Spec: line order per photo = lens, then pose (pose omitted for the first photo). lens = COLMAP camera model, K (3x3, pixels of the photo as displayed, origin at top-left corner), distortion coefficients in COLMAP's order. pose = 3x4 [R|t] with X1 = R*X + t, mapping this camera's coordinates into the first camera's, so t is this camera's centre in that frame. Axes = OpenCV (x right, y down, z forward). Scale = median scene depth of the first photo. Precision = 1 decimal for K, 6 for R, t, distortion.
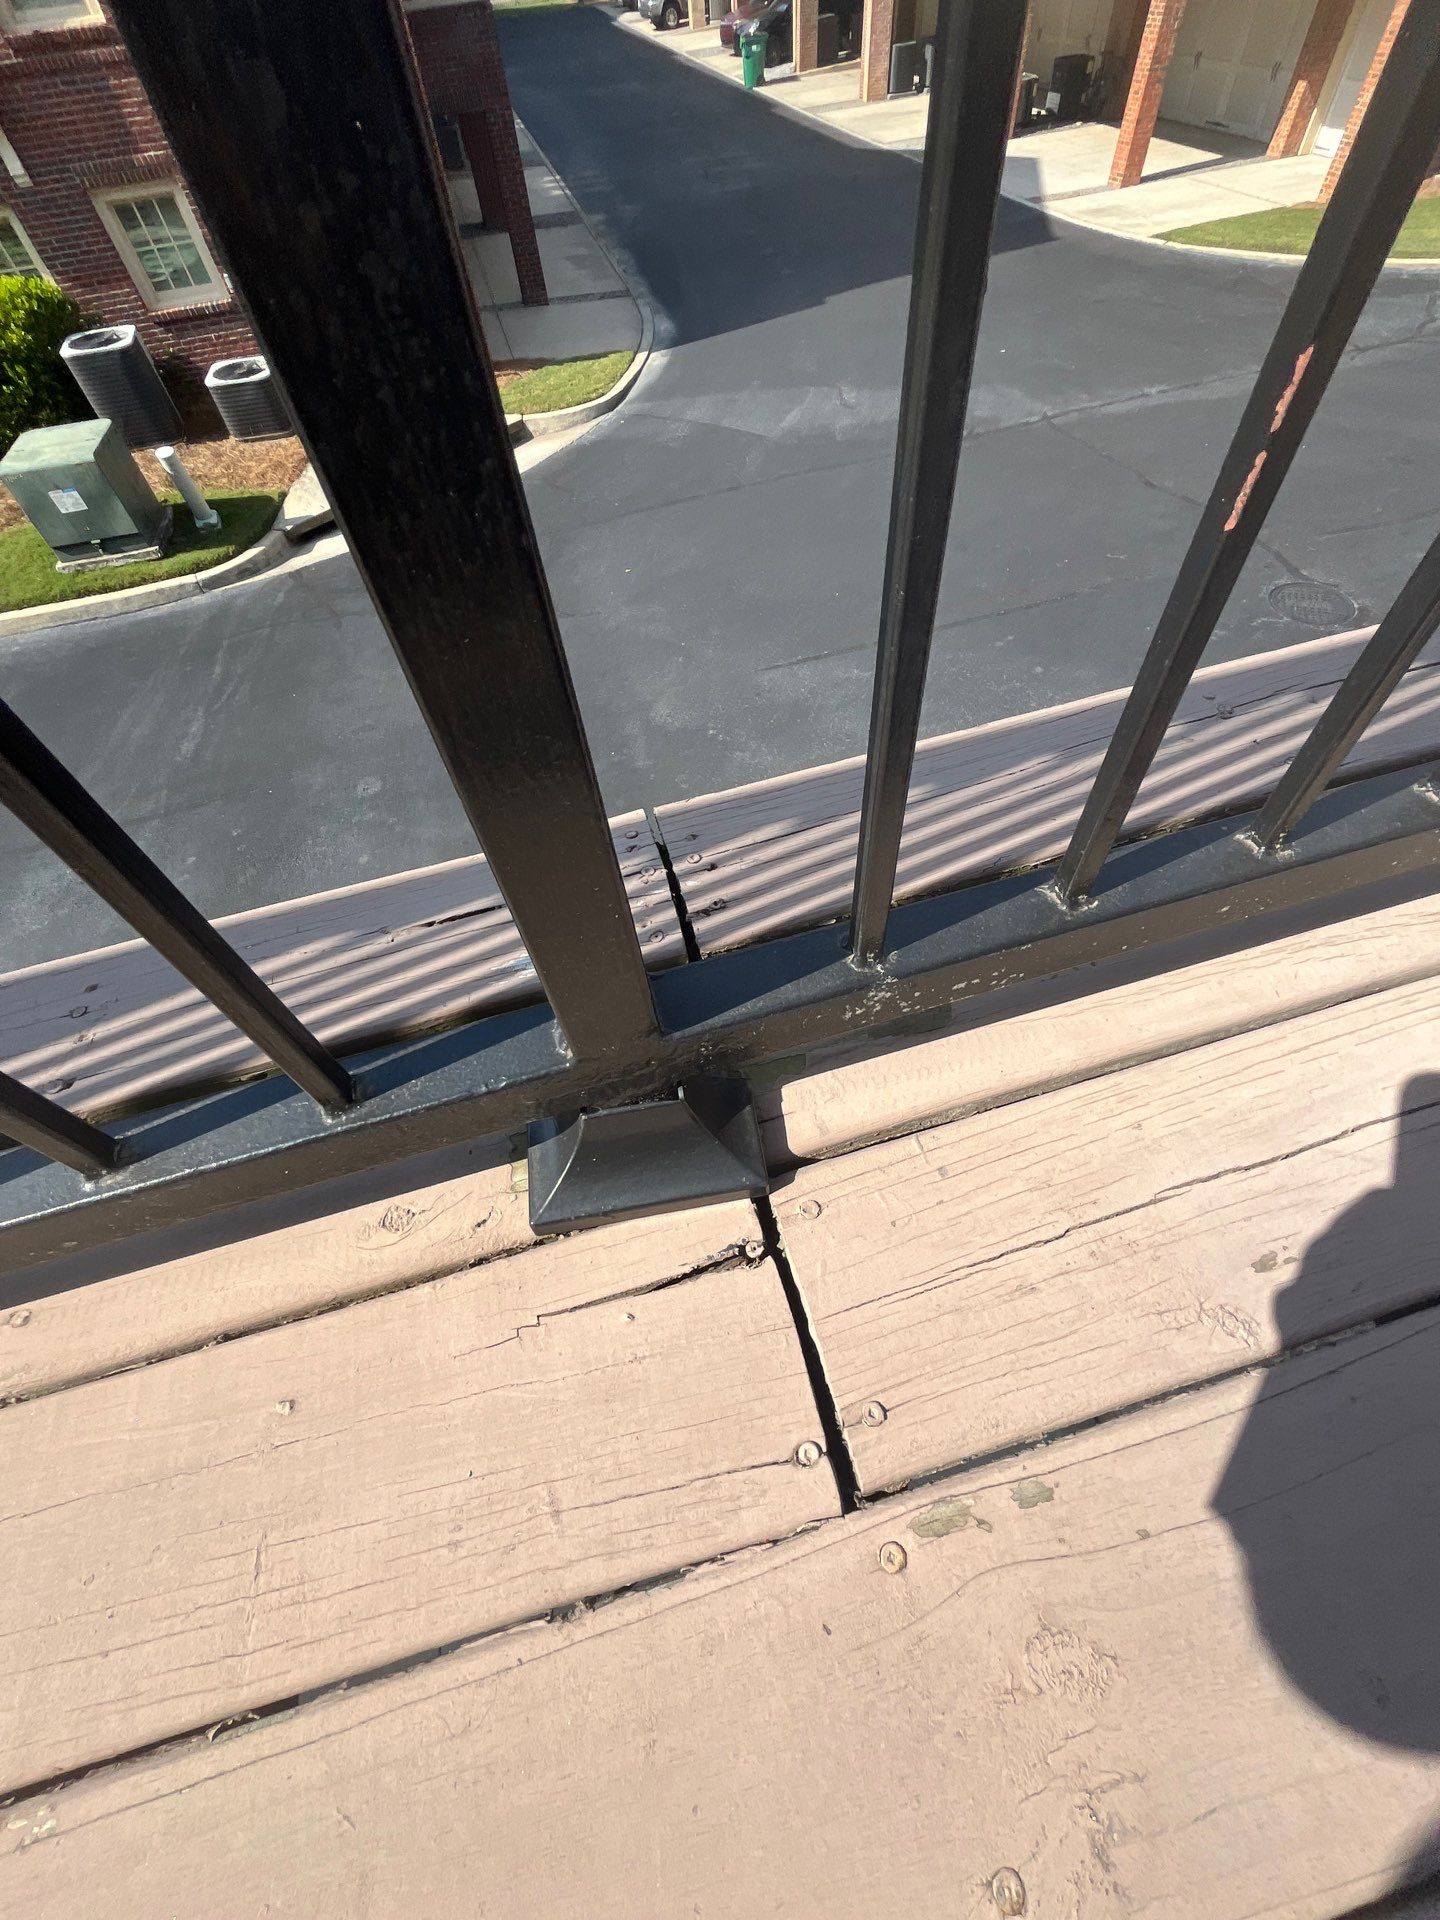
lens RADIAL K [[793.7, 0, 710.1], [0, 793.7, 947.8], [0, 0, 1]] dist [0.000423, -0.000330]
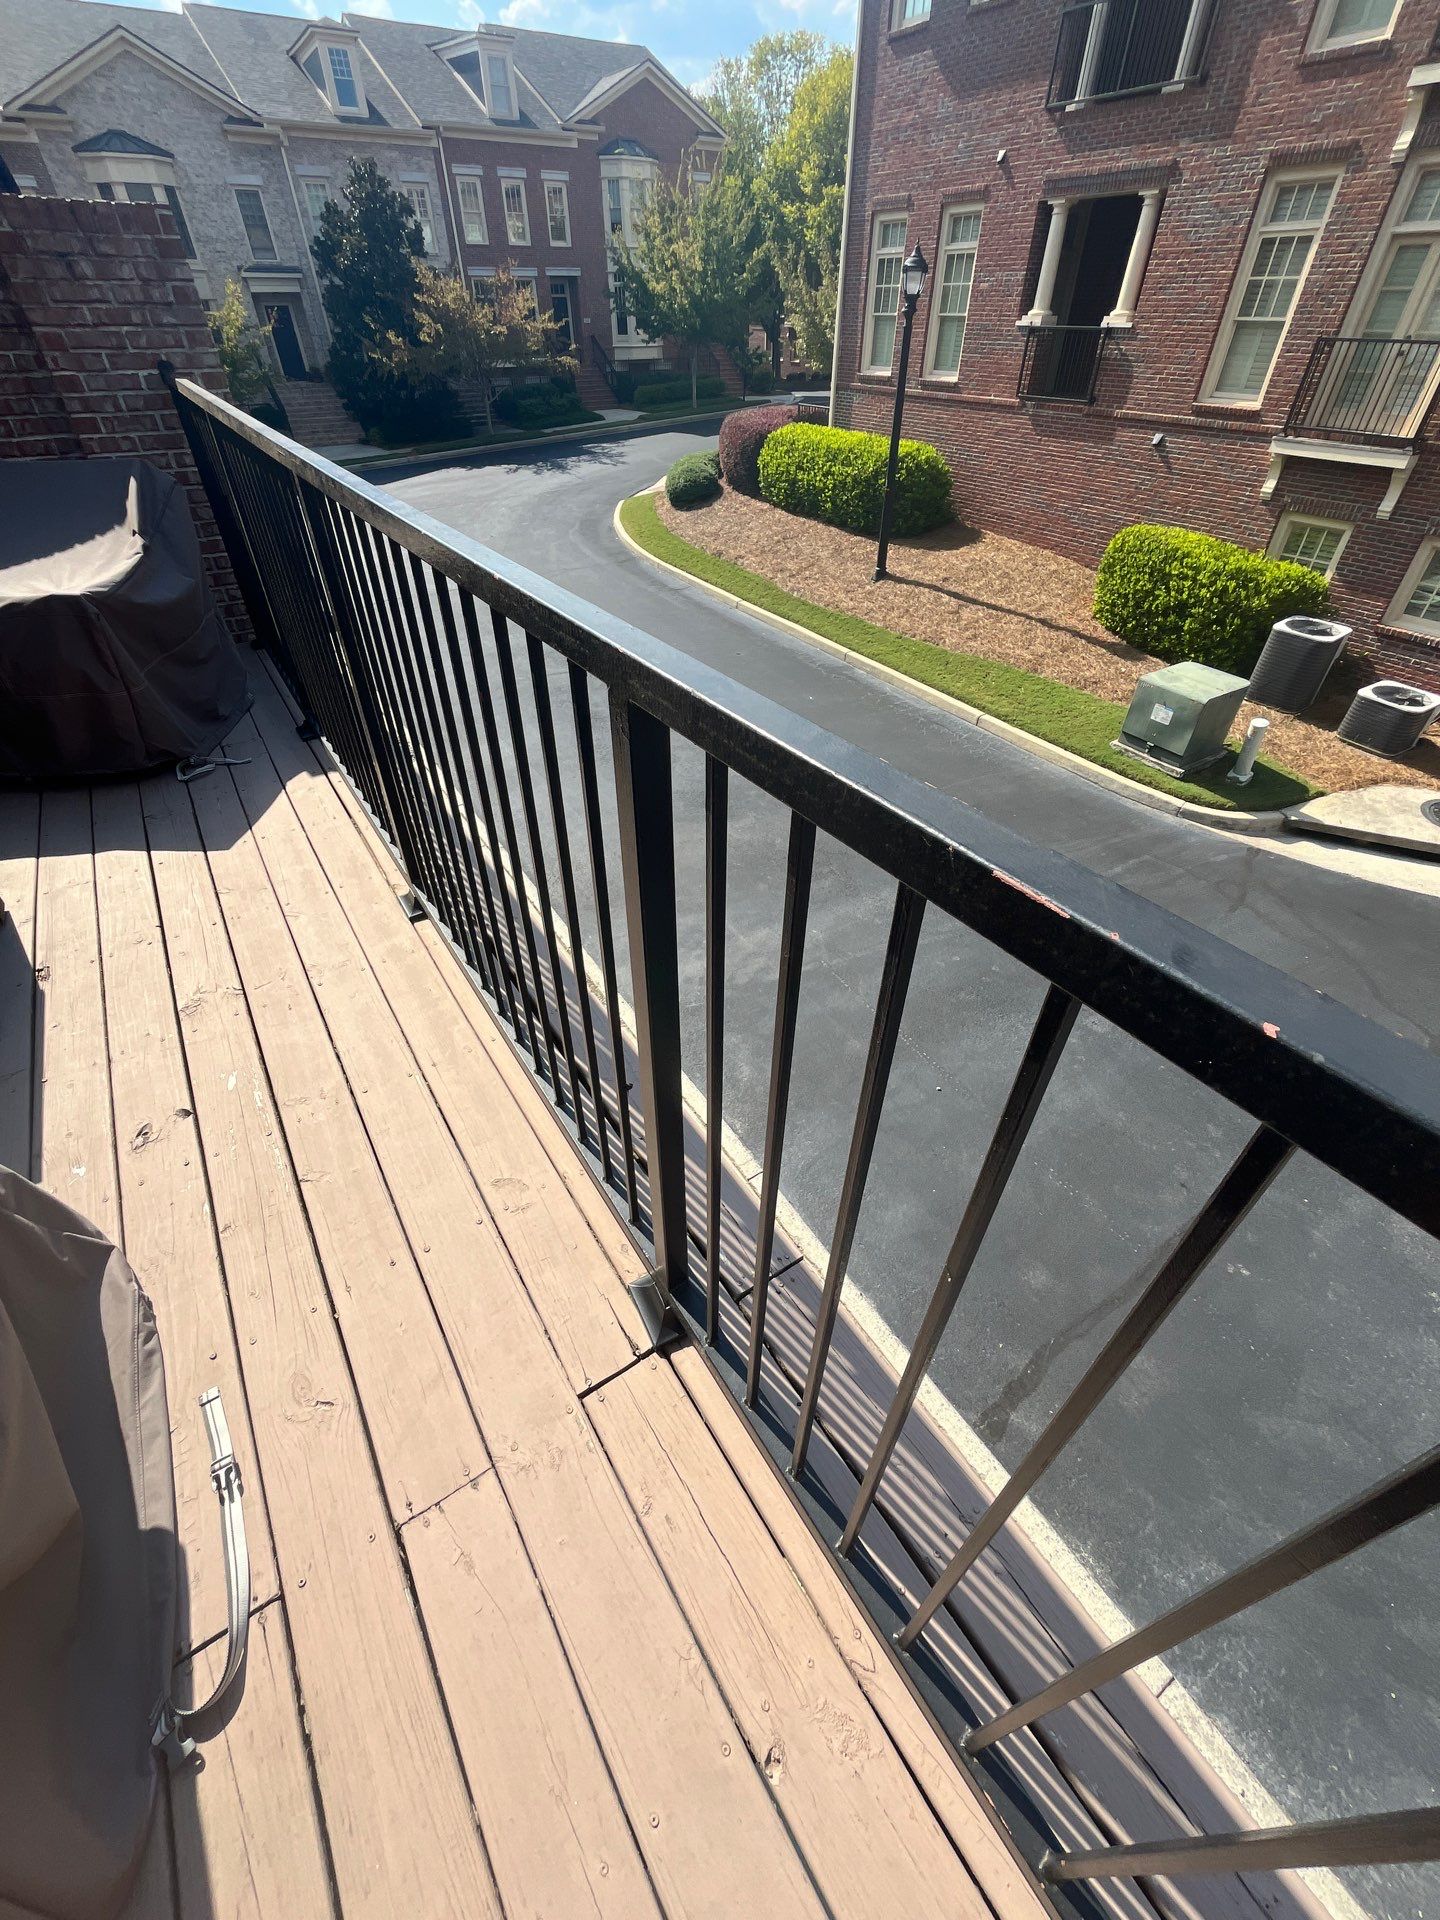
lens RADIAL K [[765.1, 0, 720.1], [0, 765.1, 957.3], [0, 0, 1]] dist [-0.000730, 0.000275]
pose [[0.315266, 0.669495, -0.672595, 0.046021], [-0.773085, 0.592239, 0.227141, -0.060608], [0.550407, 0.448363, 0.704289, -0.068789]]
